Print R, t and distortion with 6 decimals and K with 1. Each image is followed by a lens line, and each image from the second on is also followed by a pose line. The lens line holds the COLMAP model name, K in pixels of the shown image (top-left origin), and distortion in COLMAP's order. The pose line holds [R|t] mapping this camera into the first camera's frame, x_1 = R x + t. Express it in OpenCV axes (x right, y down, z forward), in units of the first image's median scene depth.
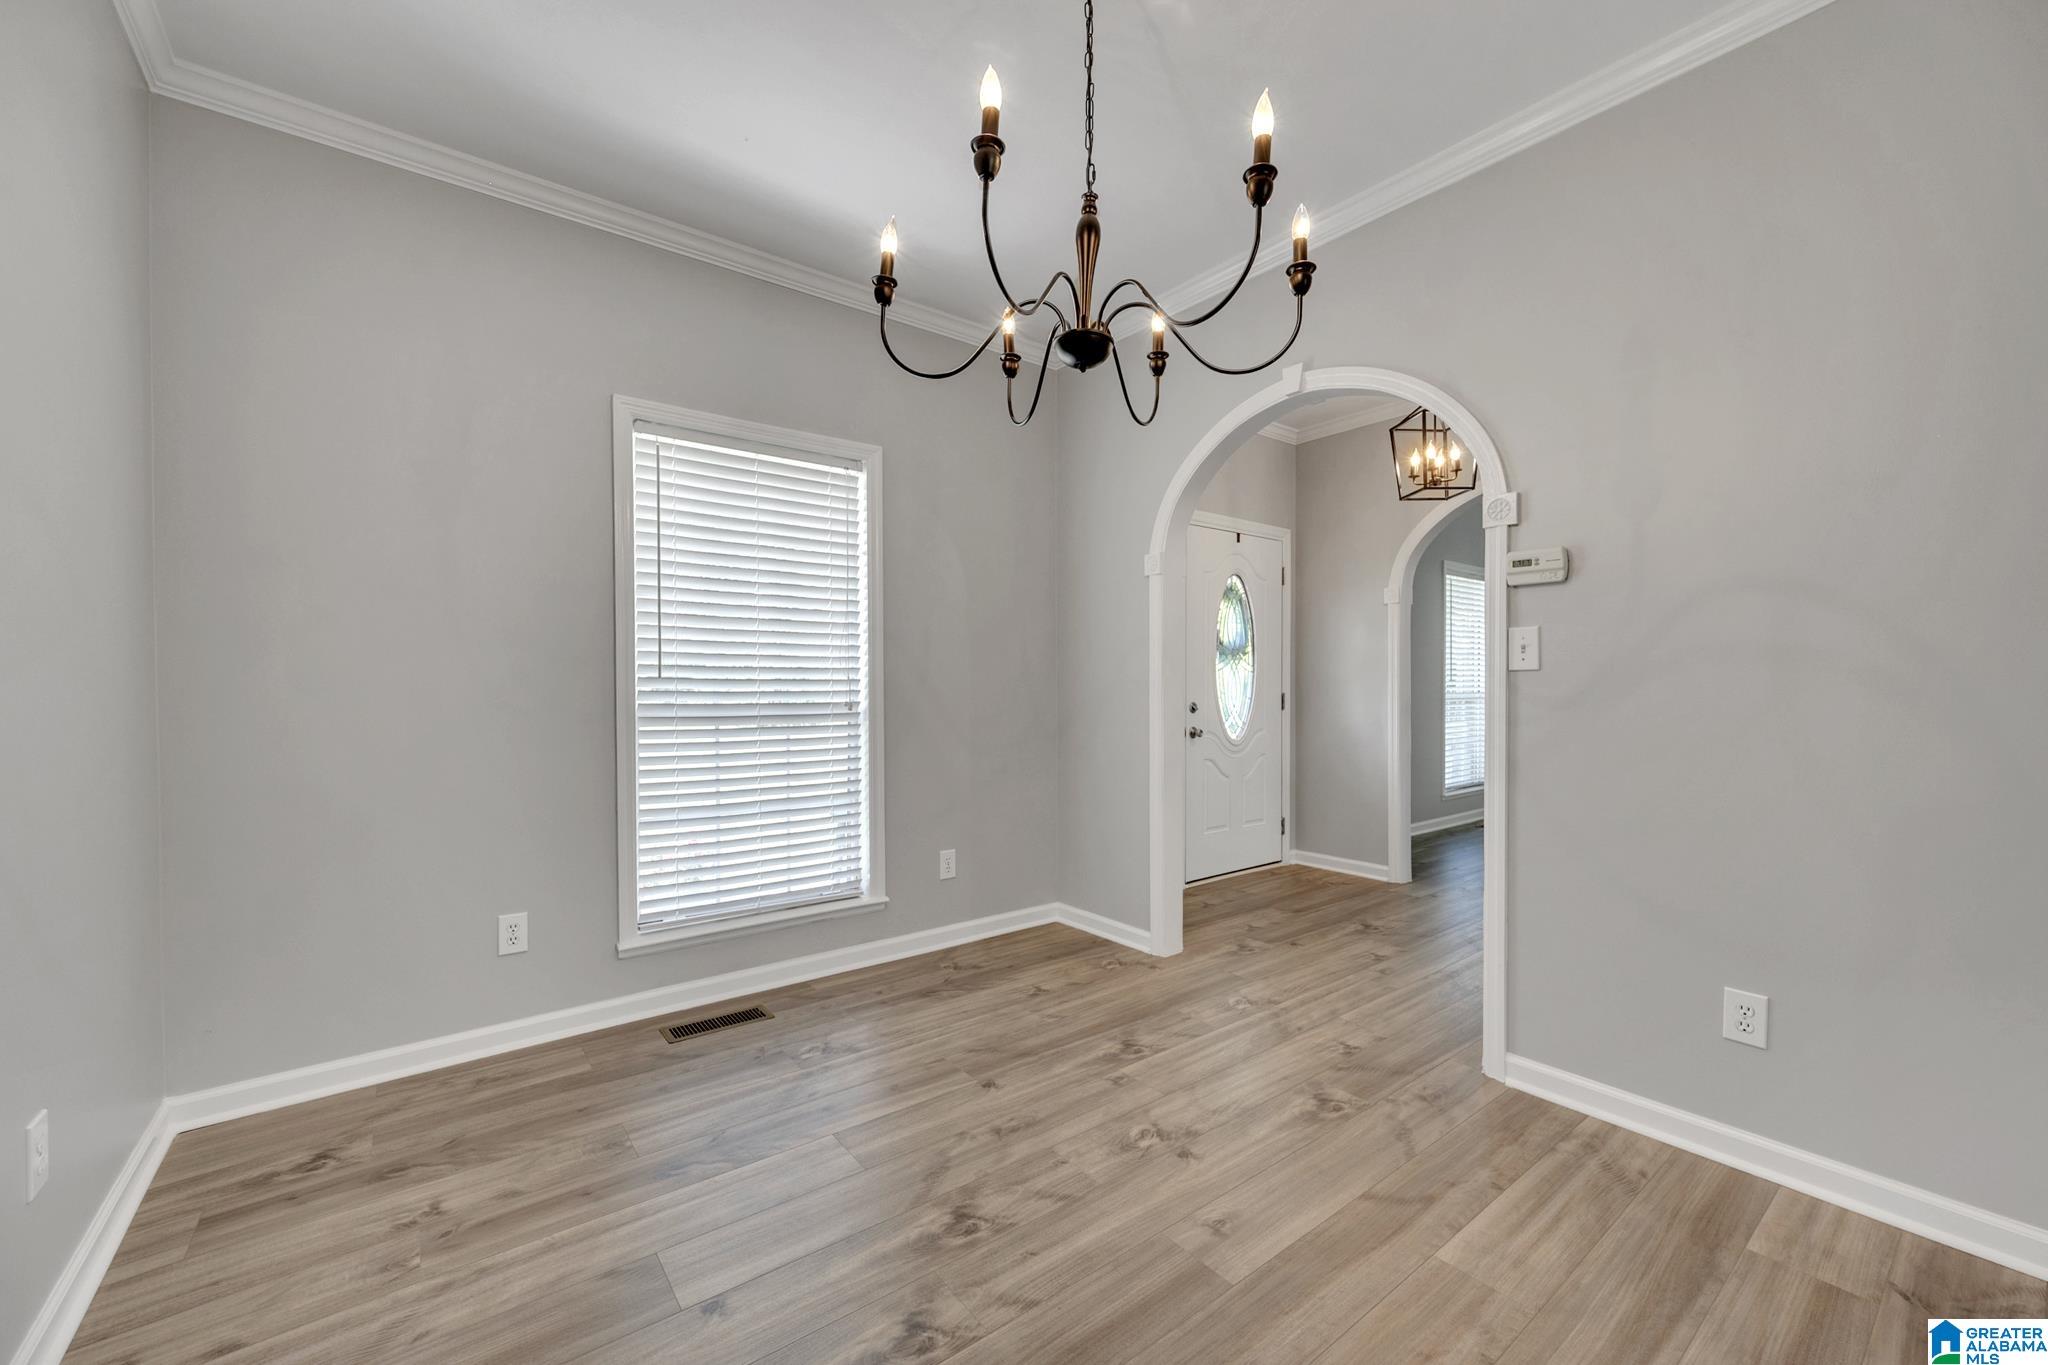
lens RADIAL K [[805.1, 0, 1027.2], [0, 805.1, 690.1], [0, 0, 1]] dist [0.000576, 0.000113]
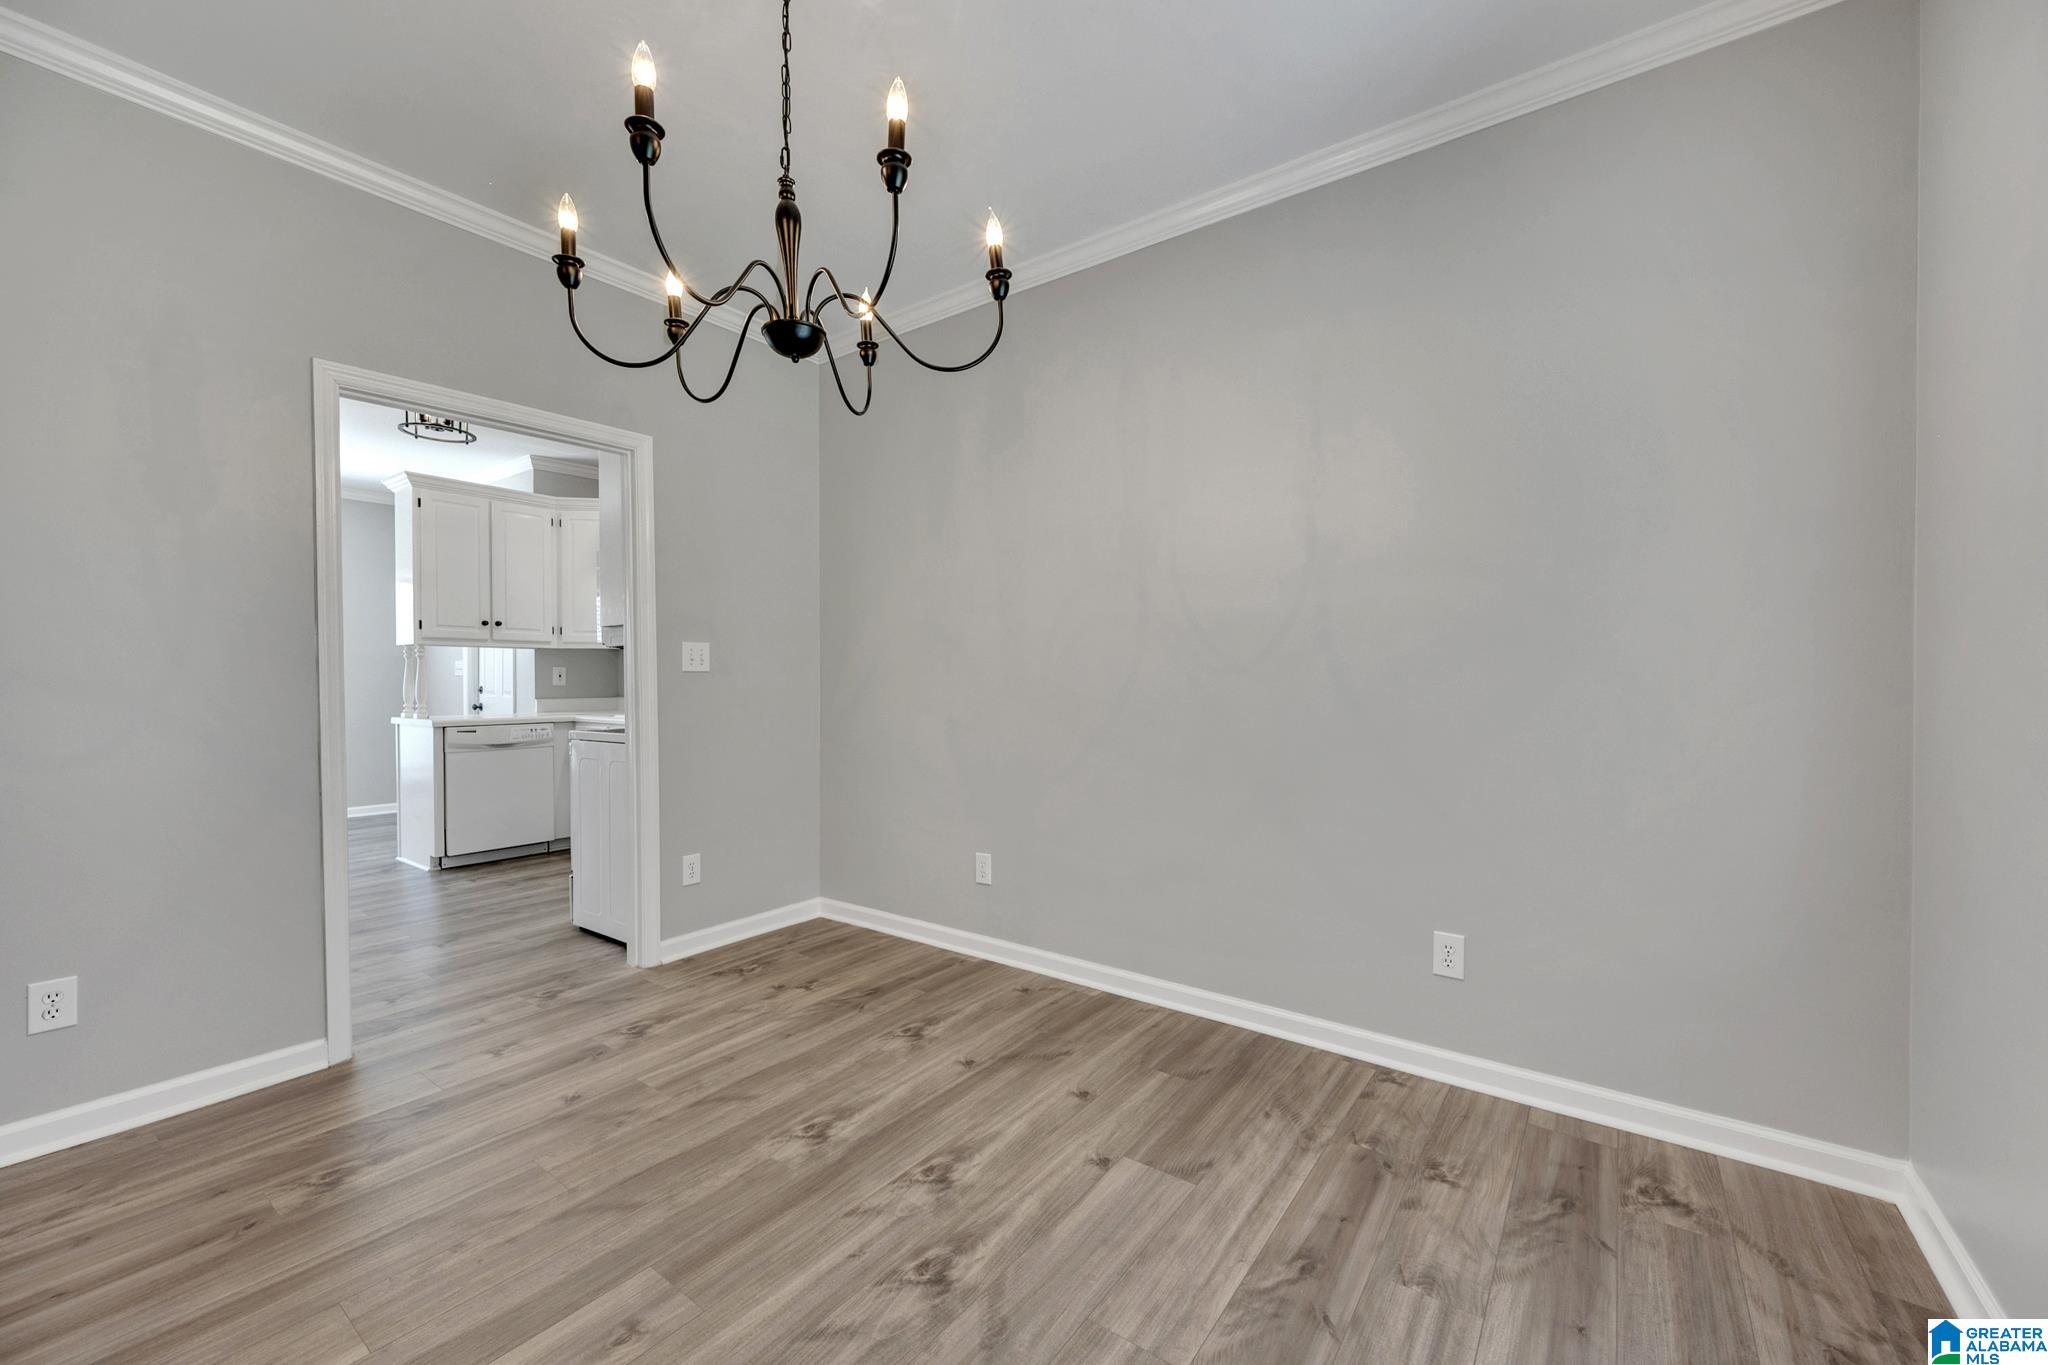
lens RADIAL K [[805.1, 0, 1027.2], [0, 805.1, 690.1], [0, 0, 1]] dist [0.000576, 0.000113]
pose [[-0.962461, 0.006969, -0.271331, 0.063137], [0.003015, 0.999883, 0.014984, -0.006889], [0.271404, 0.013604, -0.962369, 1.948363]]
